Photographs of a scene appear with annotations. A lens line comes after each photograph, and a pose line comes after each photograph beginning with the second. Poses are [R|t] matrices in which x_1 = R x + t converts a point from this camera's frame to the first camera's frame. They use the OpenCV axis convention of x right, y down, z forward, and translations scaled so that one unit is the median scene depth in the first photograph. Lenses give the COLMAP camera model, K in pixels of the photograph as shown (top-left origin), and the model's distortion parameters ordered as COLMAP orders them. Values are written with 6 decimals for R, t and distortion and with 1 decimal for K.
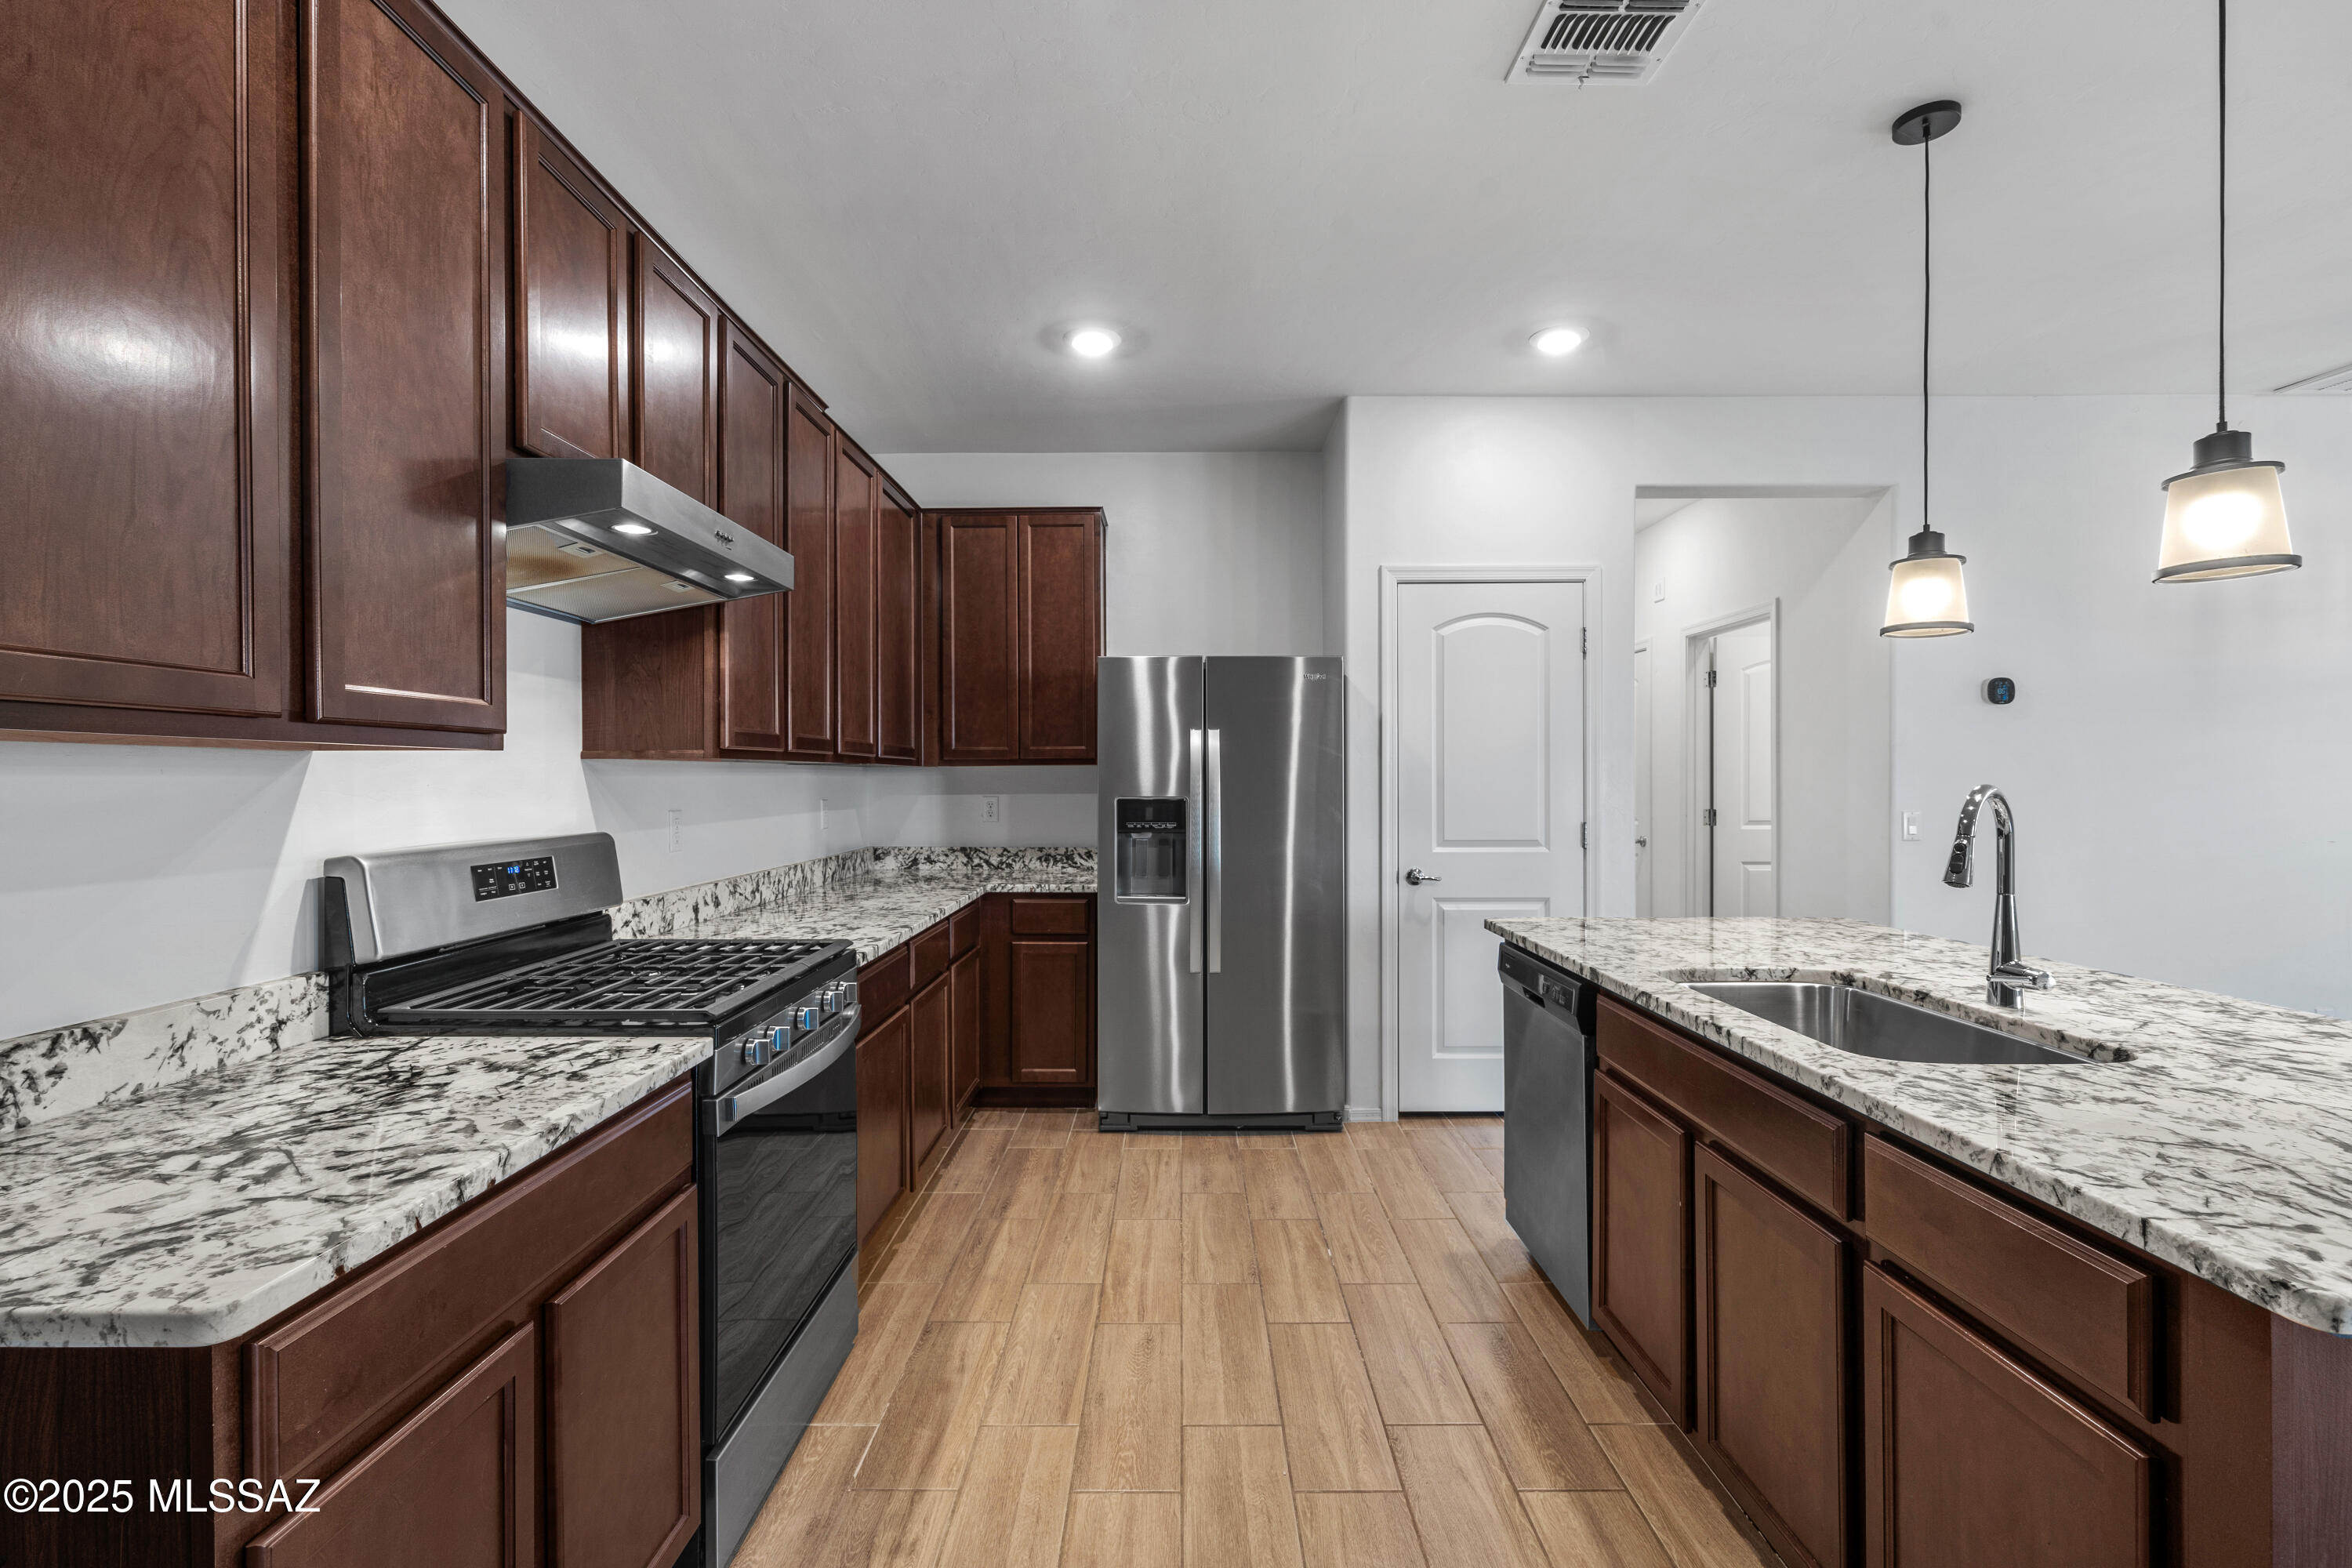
lens RADIAL K [[1064.6, 0, 1178.5], [0, 1064.6, 778.7], [0, 0, 1]] dist [-0.004816, 0.000422]
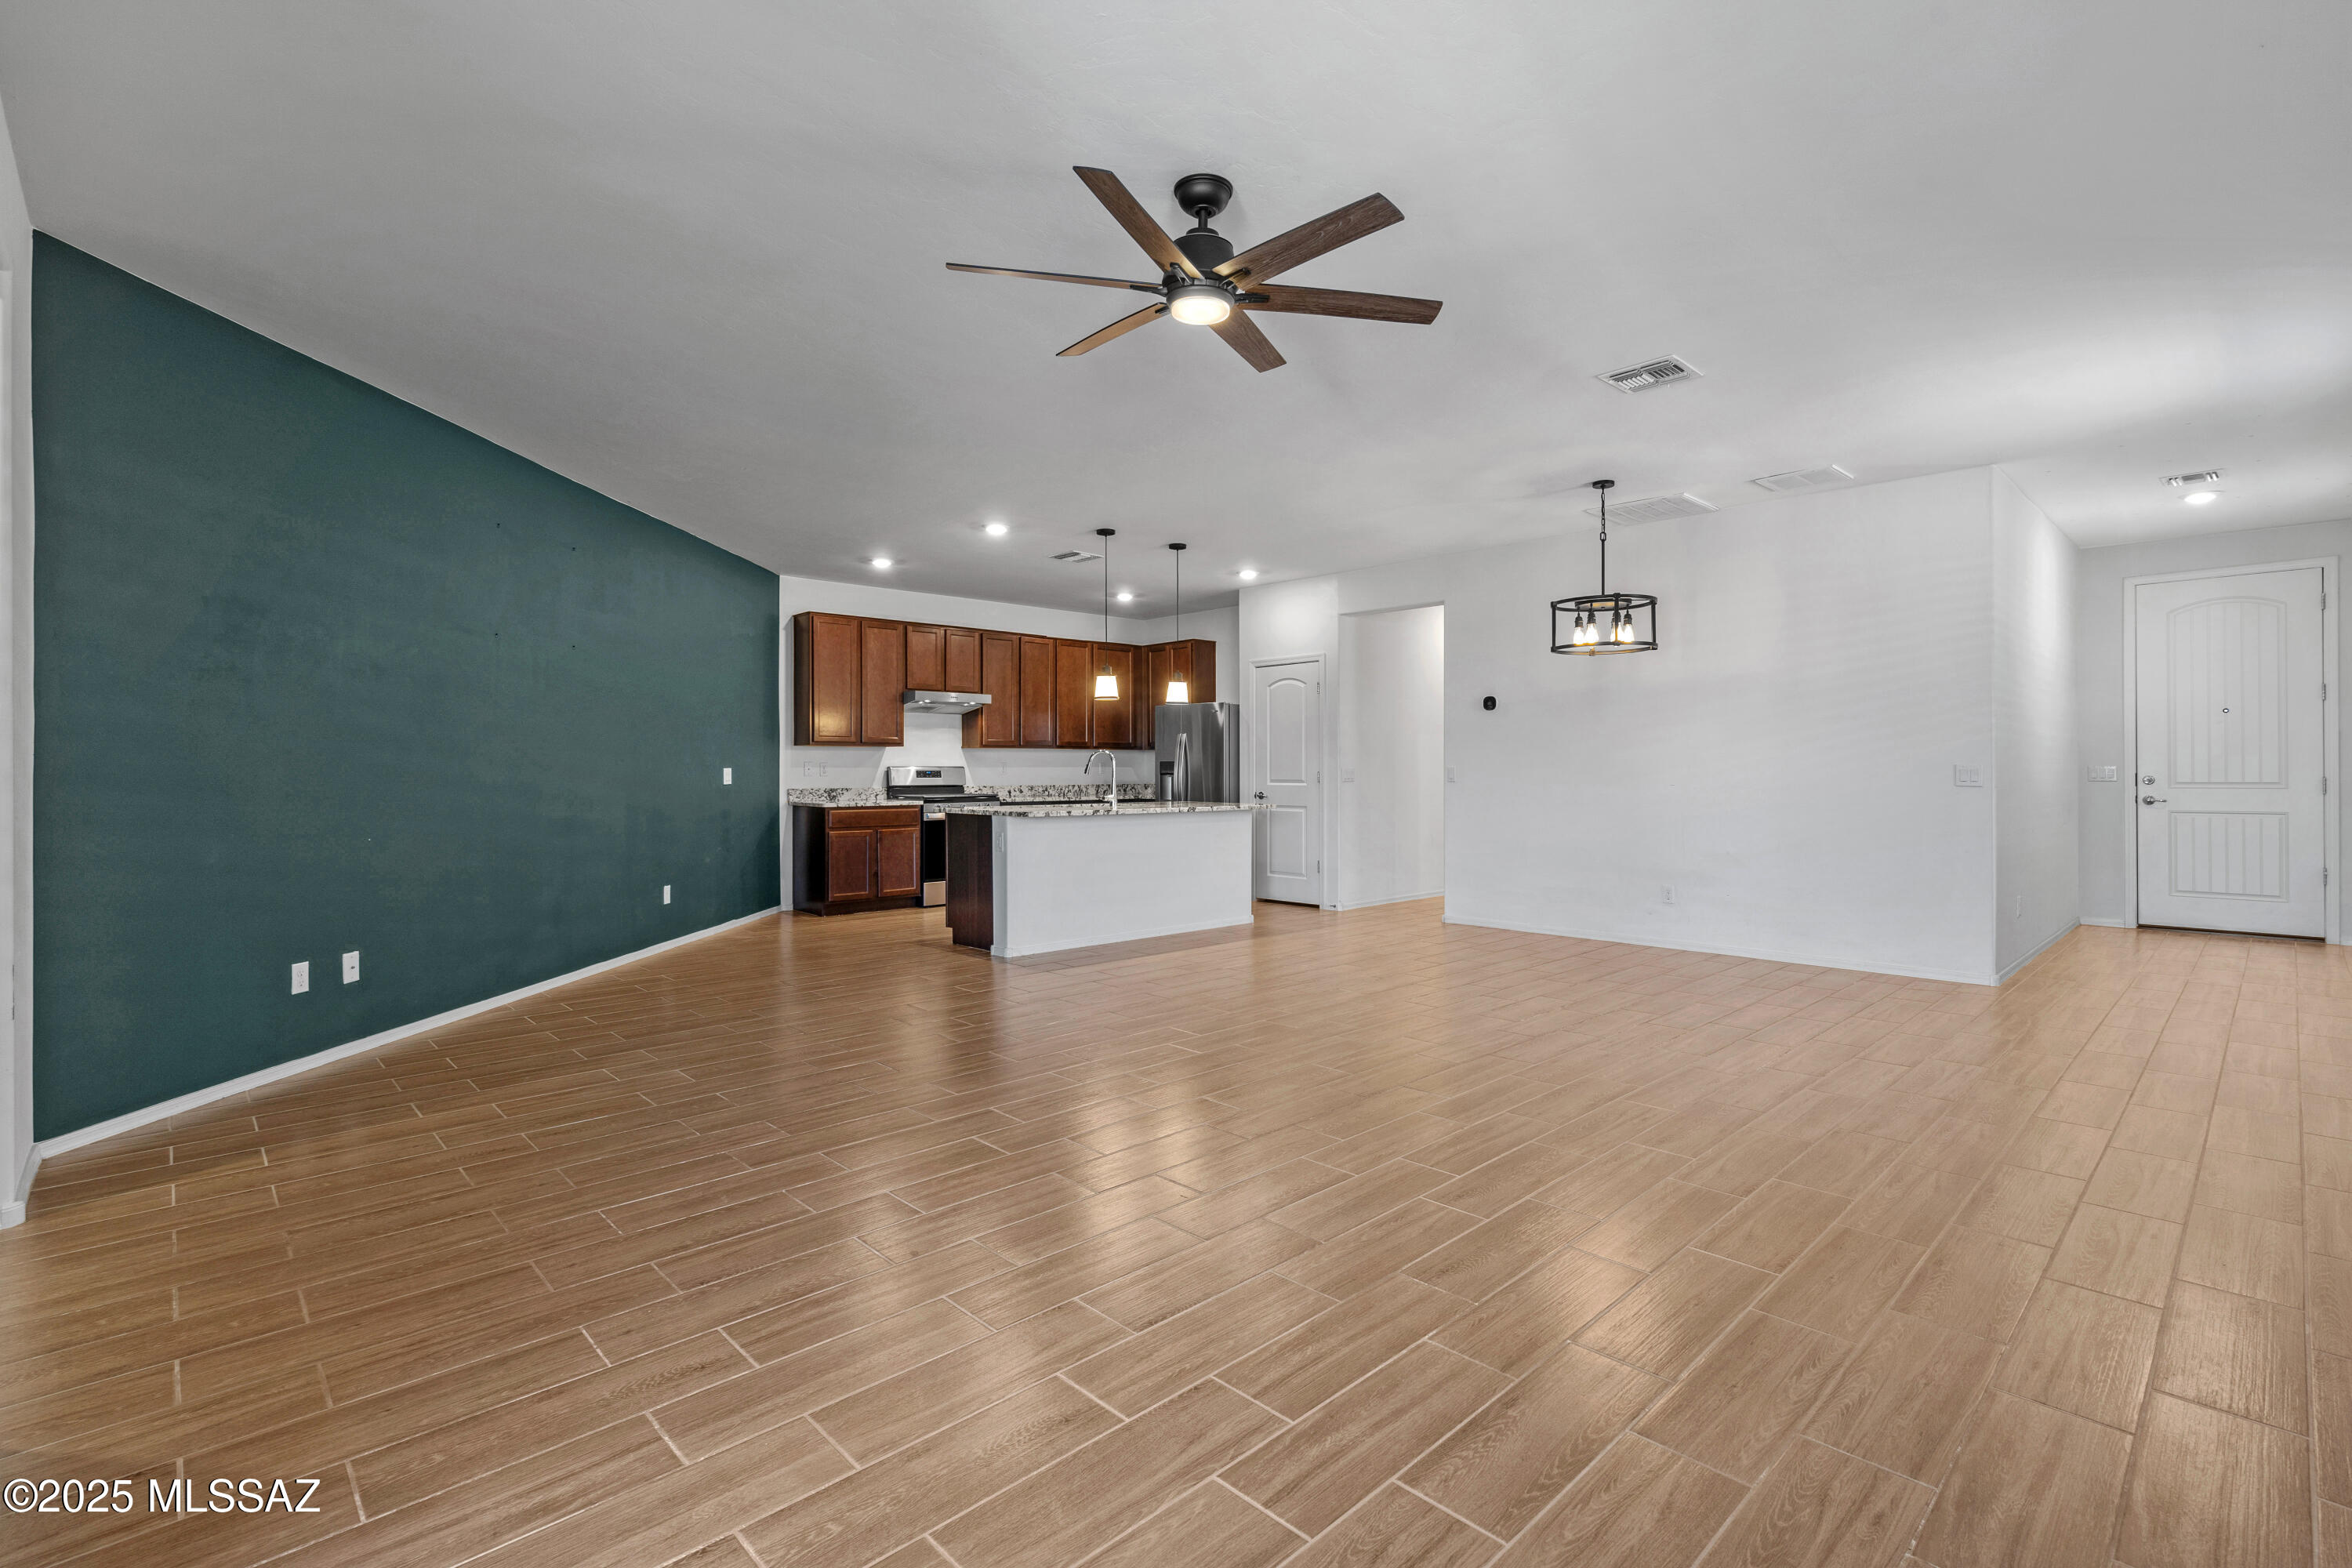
lens RADIAL K [[1069.0, 0, 1173.3], [0, 1069.0, 772.1], [0, 0, 1]] dist [-0.005460, 0.000011]
pose [[0.688020, 0.004364, -0.725679, 2.959475], [-0.001072, 0.999987, 0.004997, 0.051154], [0.725691, -0.002660, 0.688015, -1.206413]]
